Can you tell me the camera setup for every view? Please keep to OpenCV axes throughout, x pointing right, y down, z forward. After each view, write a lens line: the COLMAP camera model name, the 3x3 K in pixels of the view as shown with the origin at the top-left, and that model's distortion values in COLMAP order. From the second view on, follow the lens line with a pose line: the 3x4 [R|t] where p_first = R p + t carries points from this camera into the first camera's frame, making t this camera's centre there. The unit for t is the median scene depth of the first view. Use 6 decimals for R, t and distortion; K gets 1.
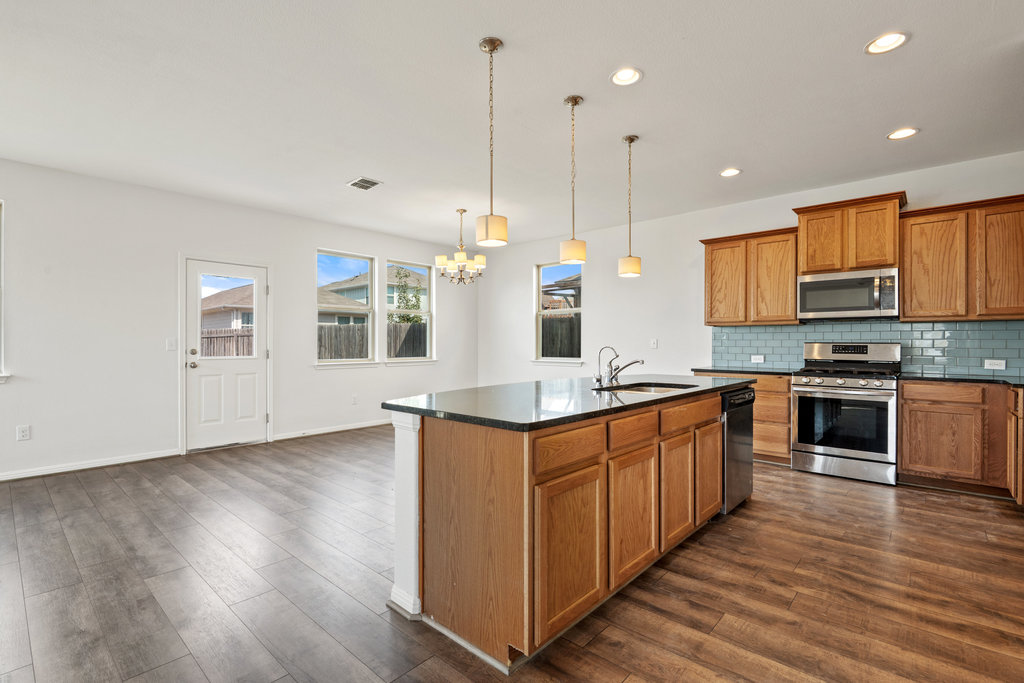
lens RADIAL K [[468.3, 0, 513.3], [0, 468.3, 346.6], [0, 0, 1]] dist [0.001256, -0.004249]
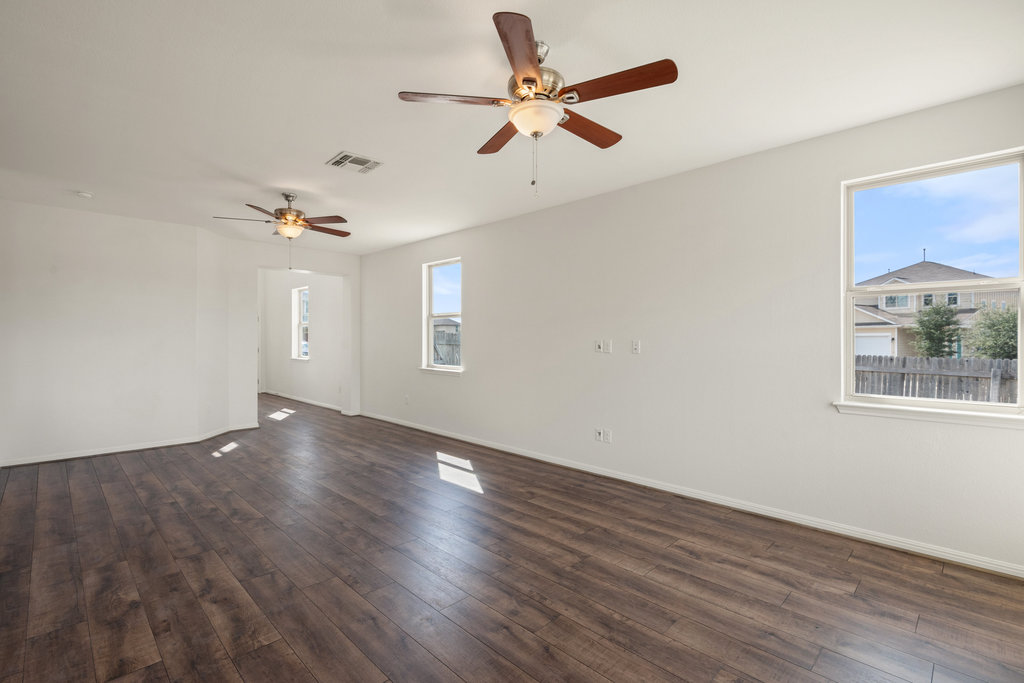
lens RADIAL K [[468.3, 0, 513.7], [0, 468.3, 338.3], [0, 0, 1]] dist [0.001256, -0.004249]
pose [[-0.998516, -0.001099, 0.054445, -0.730939], [-0.000823, 0.999987, 0.005088, -0.039051], [-0.054449, 0.005035, -0.998504, 0.898090]]
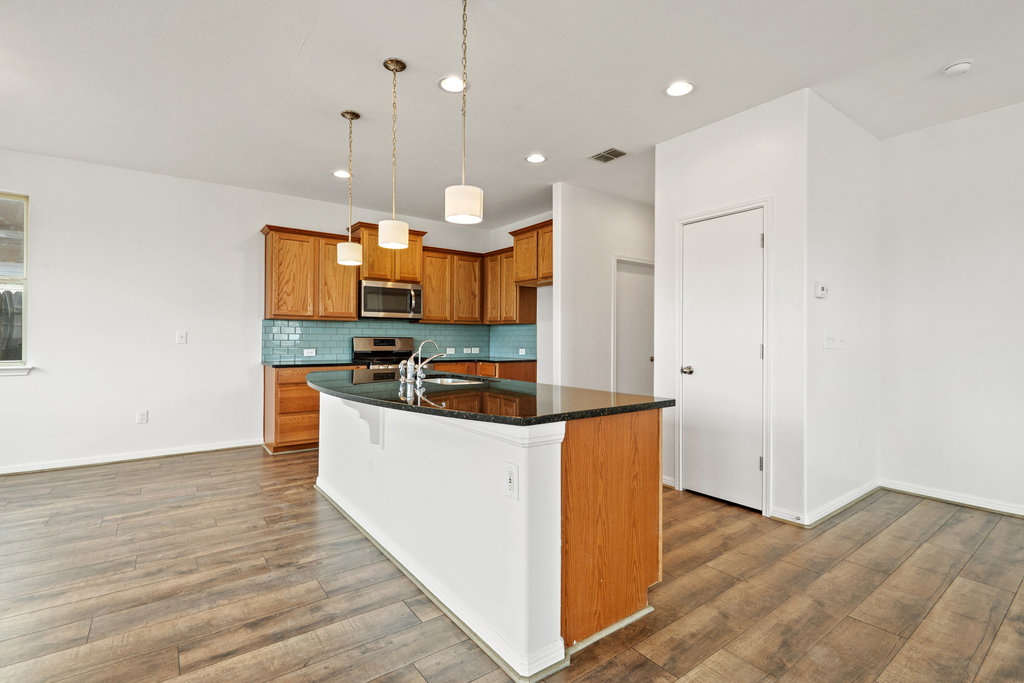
lens RADIAL K [[468.3, 0, 507.6], [0, 468.3, 341.1], [0, 0, 1]] dist [0.001256, -0.004249]
pose [[0.203376, -0.004336, 0.979091, -0.459181], [0.001908, 0.999990, 0.004032, -0.002343], [-0.979099, 0.001049, 0.203382, 0.401518]]
